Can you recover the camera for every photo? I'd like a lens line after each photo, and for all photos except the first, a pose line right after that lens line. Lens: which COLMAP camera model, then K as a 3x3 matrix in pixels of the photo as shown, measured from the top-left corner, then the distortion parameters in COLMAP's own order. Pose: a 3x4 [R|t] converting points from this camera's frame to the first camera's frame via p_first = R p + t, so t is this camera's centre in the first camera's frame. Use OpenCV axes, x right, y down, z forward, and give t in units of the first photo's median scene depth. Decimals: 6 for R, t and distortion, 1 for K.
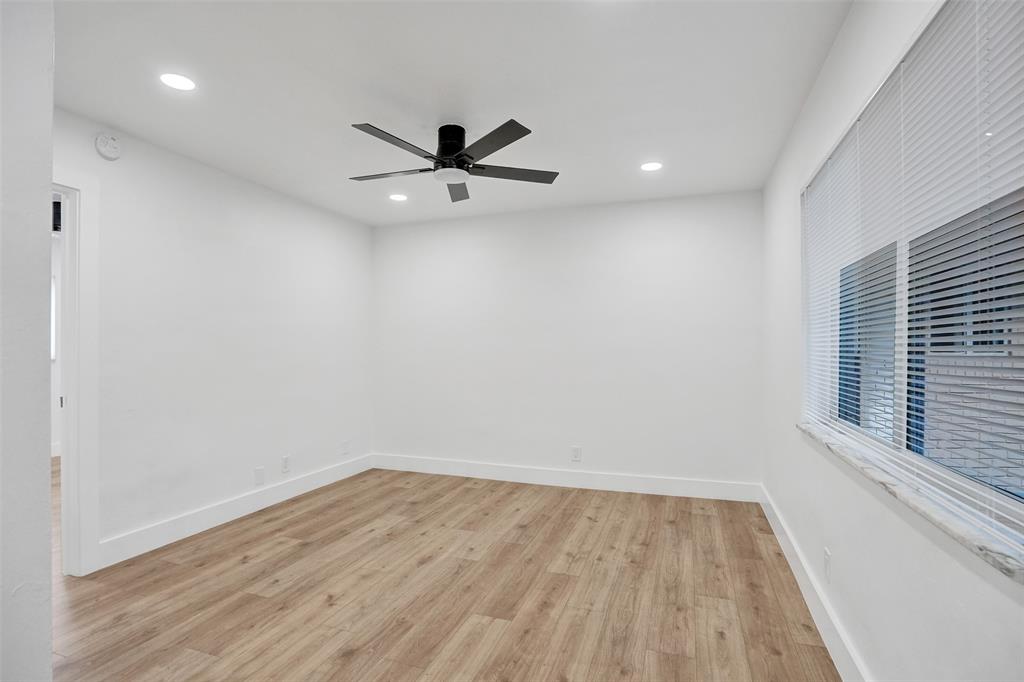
lens RADIAL K [[491.5, 0, 517.6], [0, 491.5, 349.8], [0, 0, 1]] dist [-0.003896, 0.000457]
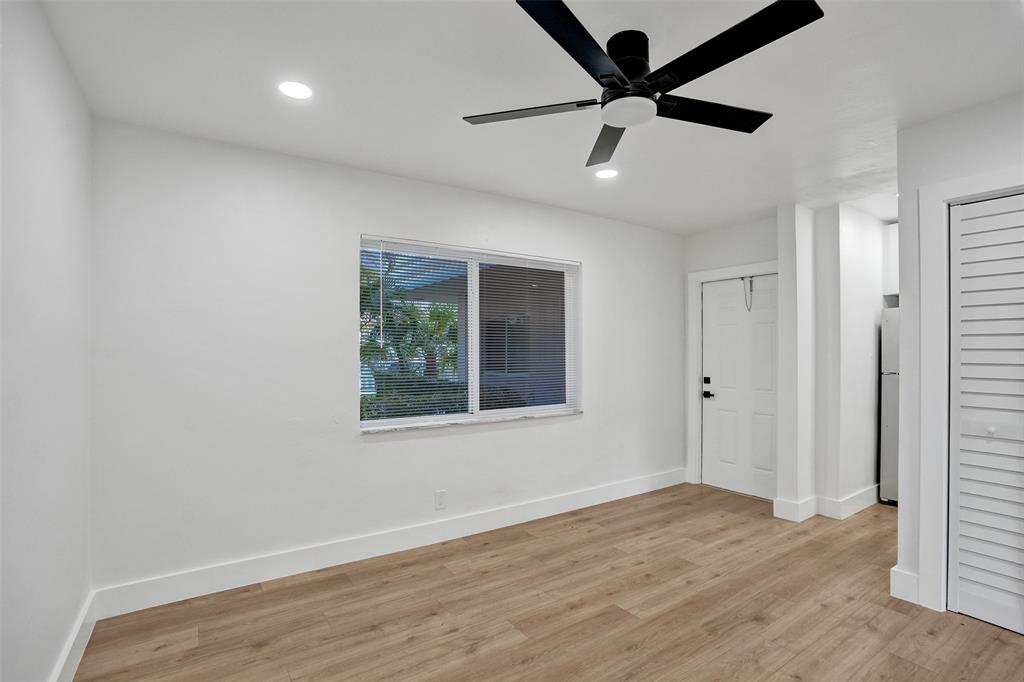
lens RADIAL K [[491.5, 0, 517.6], [0, 491.5, 349.8], [0, 0, 1]] dist [-0.003896, 0.000457]
pose [[-0.797680, 0.001656, 0.603078, -0.438806], [-0.000776, 0.999993, -0.003773, -0.038990], [-0.603080, -0.003478, -0.797673, 1.703198]]
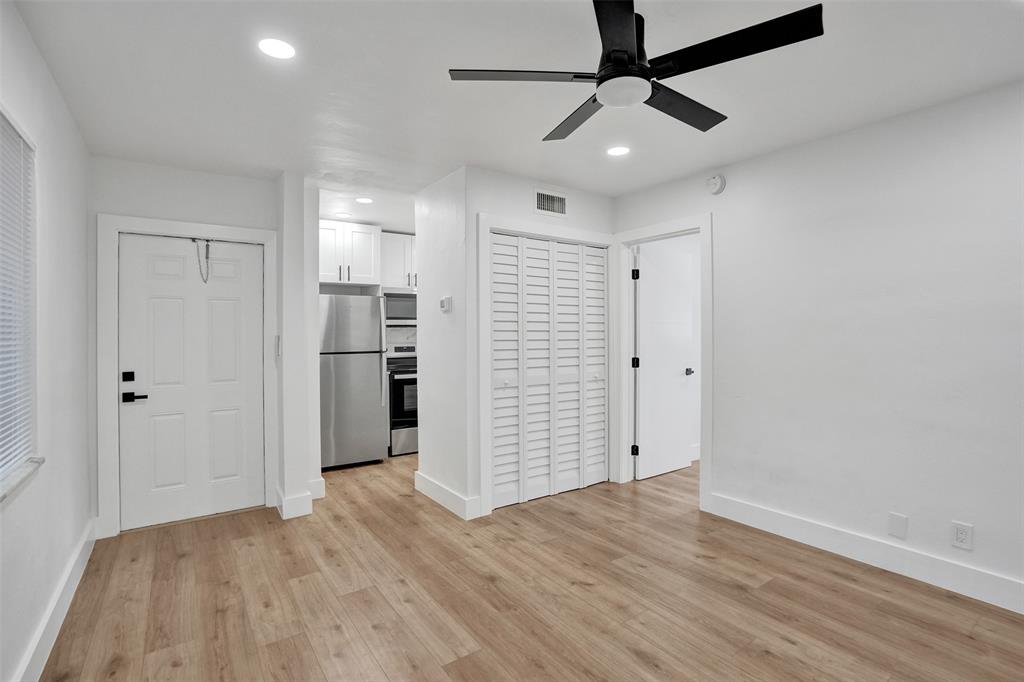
lens RADIAL K [[497.9, 0, 512.8], [0, 497.9, 329.2], [0, 0, 1]] dist [-0.057979, 0.025383]
pose [[-0.596006, -0.004634, -0.802967, 0.503401], [0.008460, 0.999892, -0.012050, -0.030364], [0.802935, -0.013975, -0.595902, 1.338308]]
